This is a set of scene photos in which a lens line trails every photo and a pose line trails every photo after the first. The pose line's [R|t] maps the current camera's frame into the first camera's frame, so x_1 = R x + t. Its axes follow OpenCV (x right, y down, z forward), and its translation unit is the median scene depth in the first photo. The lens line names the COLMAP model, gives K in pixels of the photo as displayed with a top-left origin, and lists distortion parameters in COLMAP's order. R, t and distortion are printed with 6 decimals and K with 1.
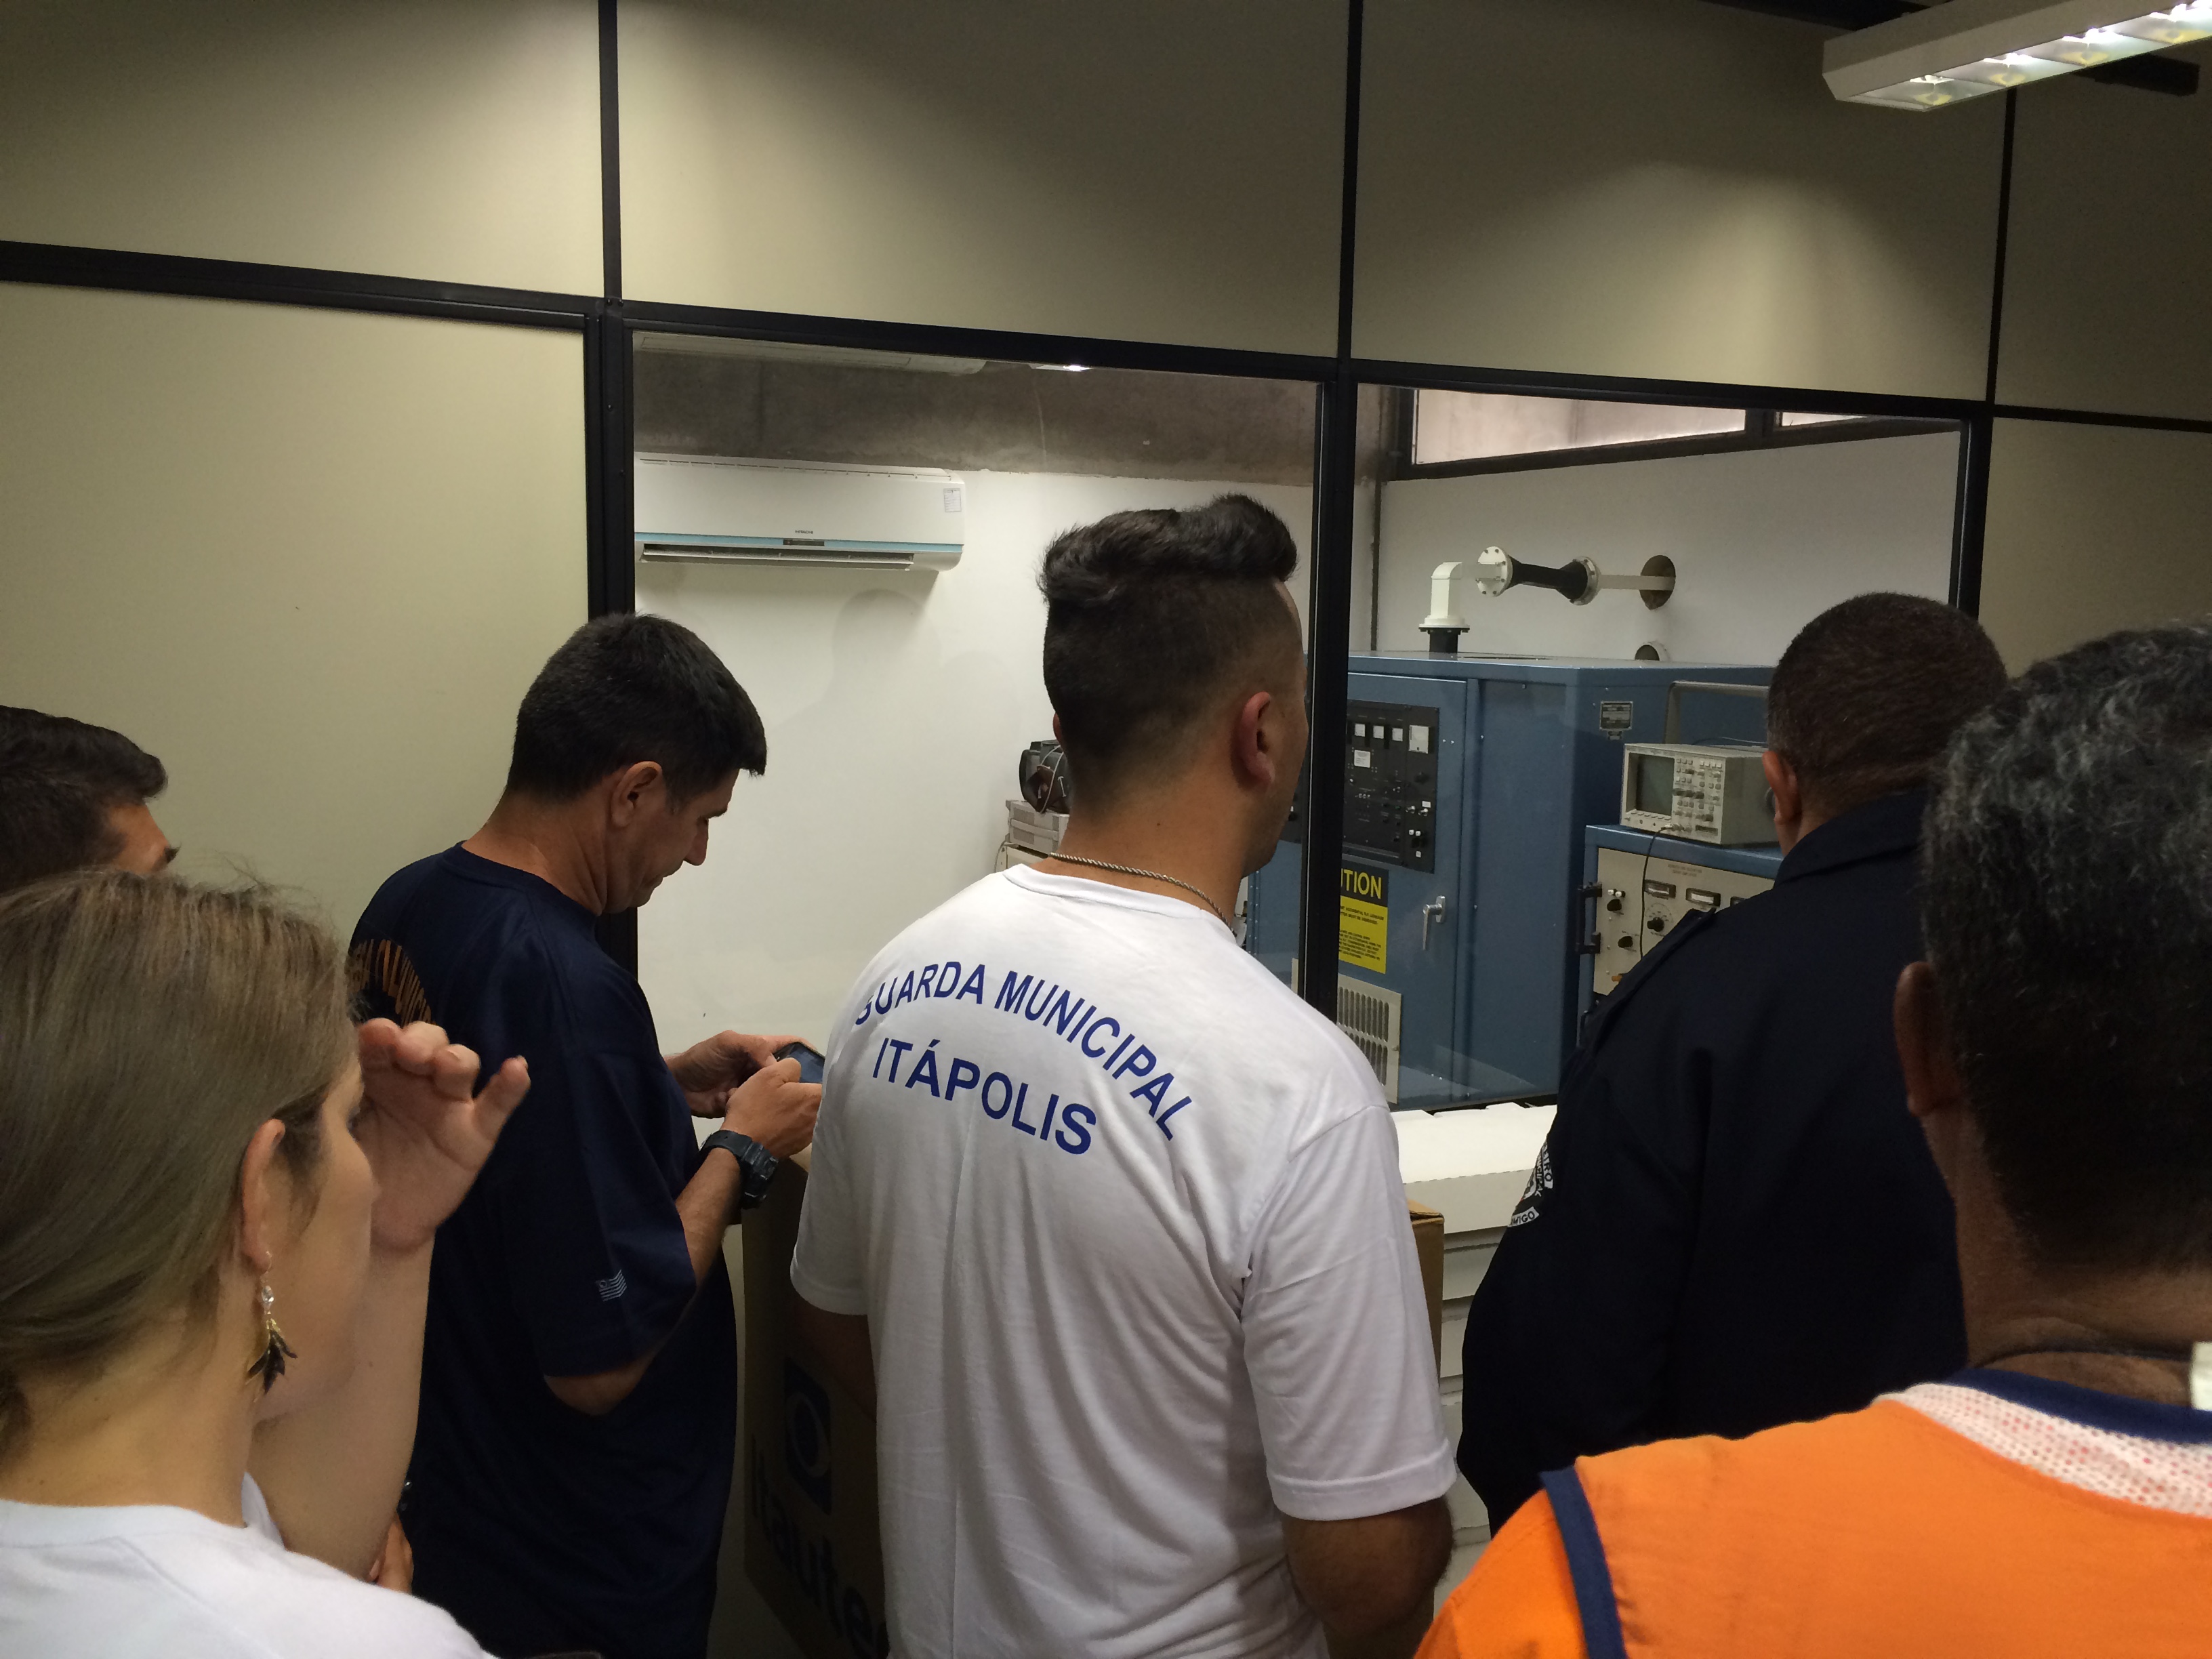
lens RADIAL K [[1914.9, 0, 1092.5], [0, 1914.9, 839.0], [0, 0, 1]] dist [0.095453, -0.129011]
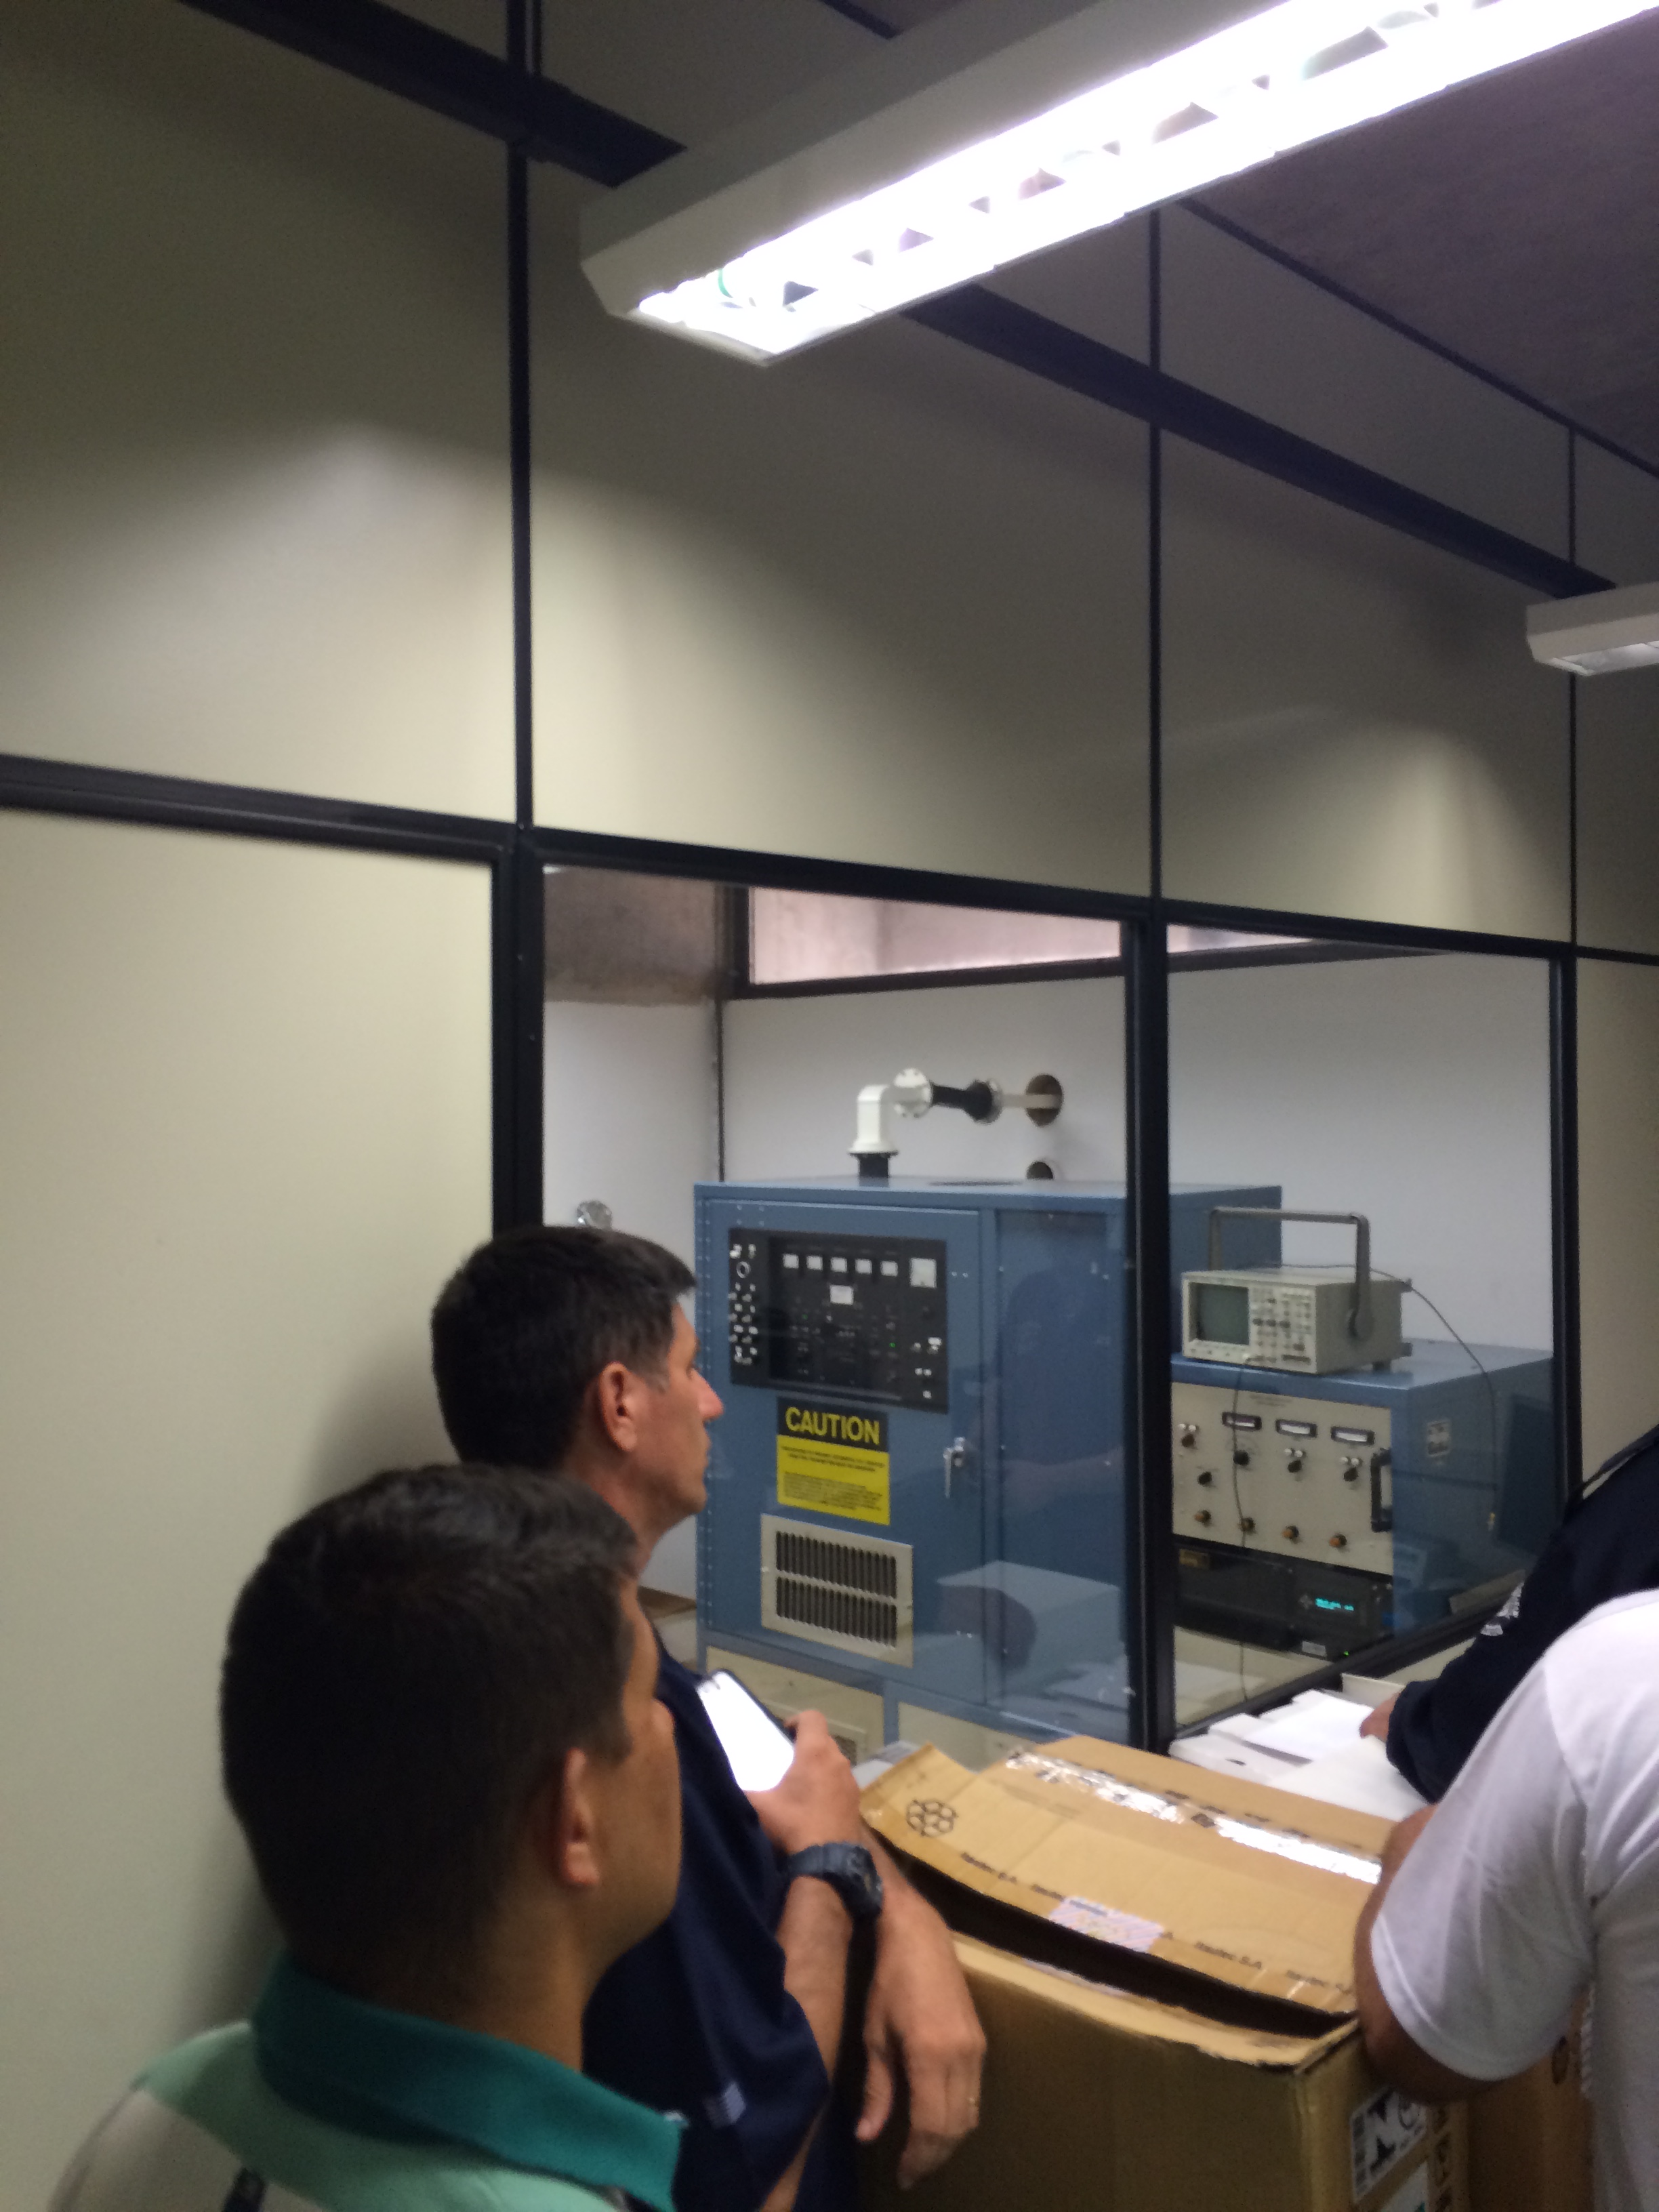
lens RADIAL K [[1914.9, 0, 831.2], [0, 1914.9, 1102.2], [0, 0, 1]] dist [0.095453, -0.129011]
pose [[0.940884, -0.023265, 0.337930, -0.187523], [0.064242, 0.991788, -0.110588, -0.032757], [-0.332583, 0.125760, 0.934651, 0.108574]]
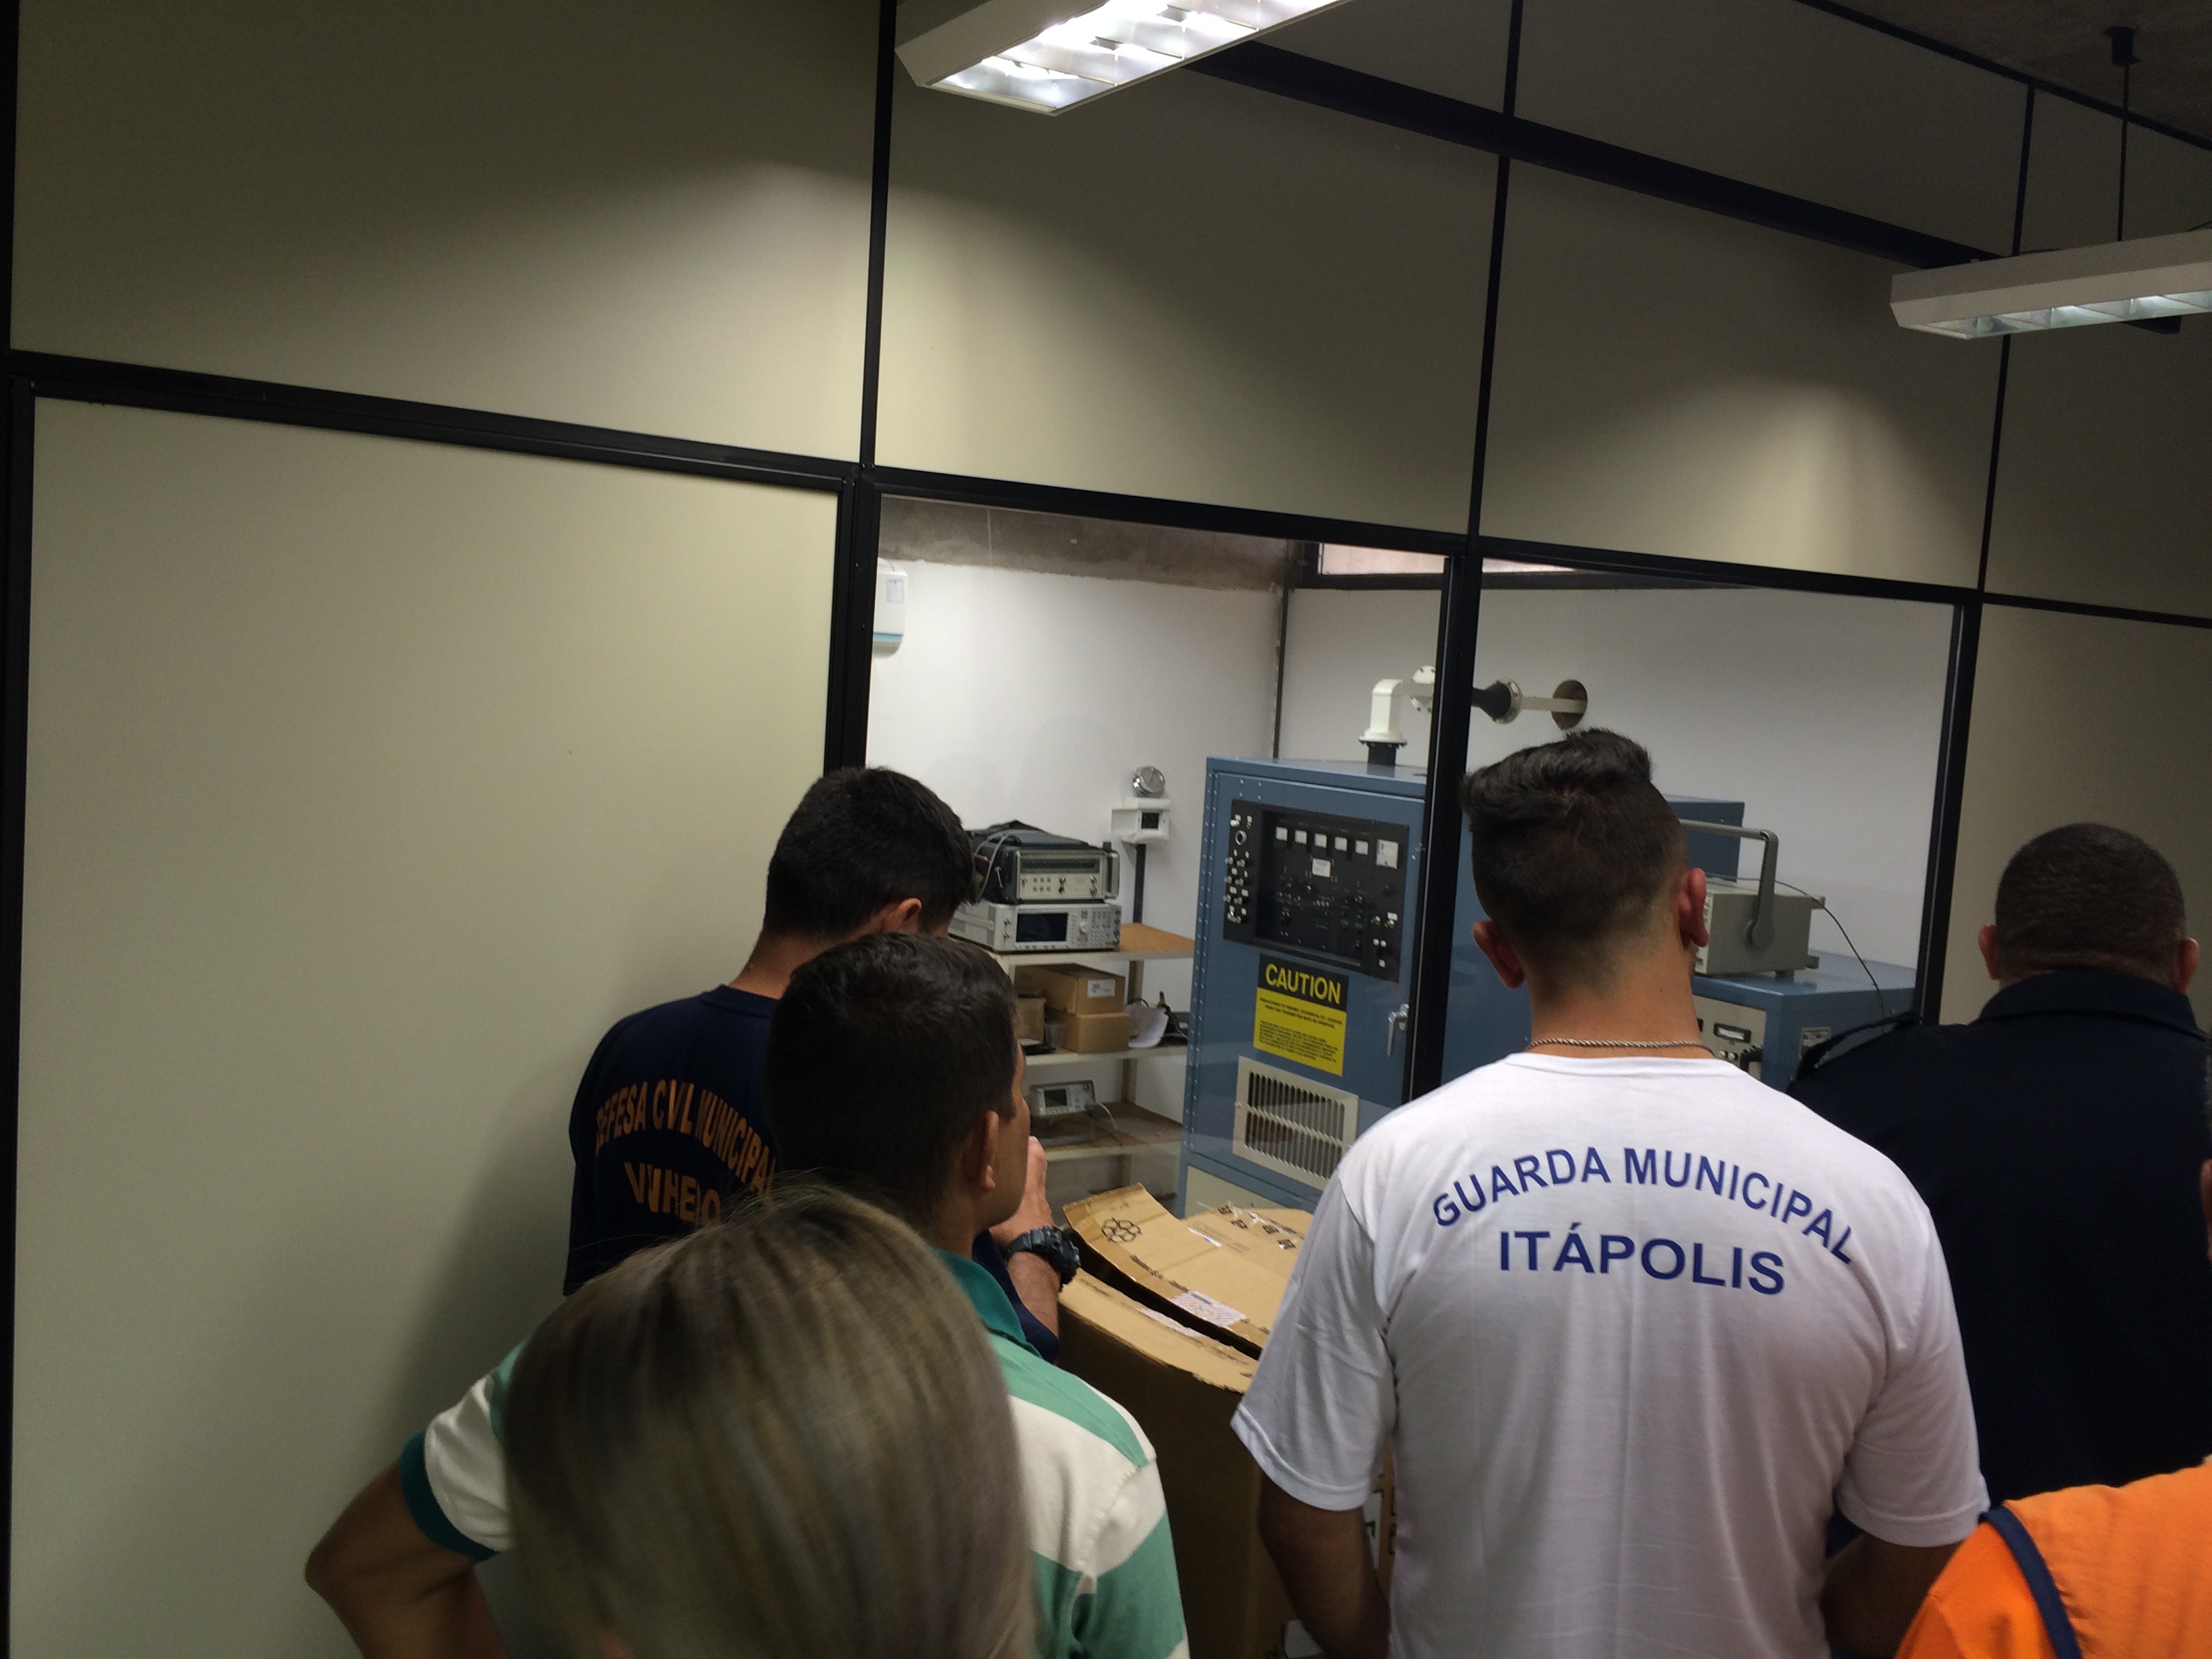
lens RADIAL K [[1914.9, 0, 1093.5], [0, 1914.9, 836.0], [0, 0, 1]] dist [0.095453, -0.129011]
pose [[0.991486, 0.034861, 0.125458, -0.117268], [-0.031126, 0.999015, -0.031615, -0.022946], [-0.126437, 0.027441, 0.991595, -0.019746]]
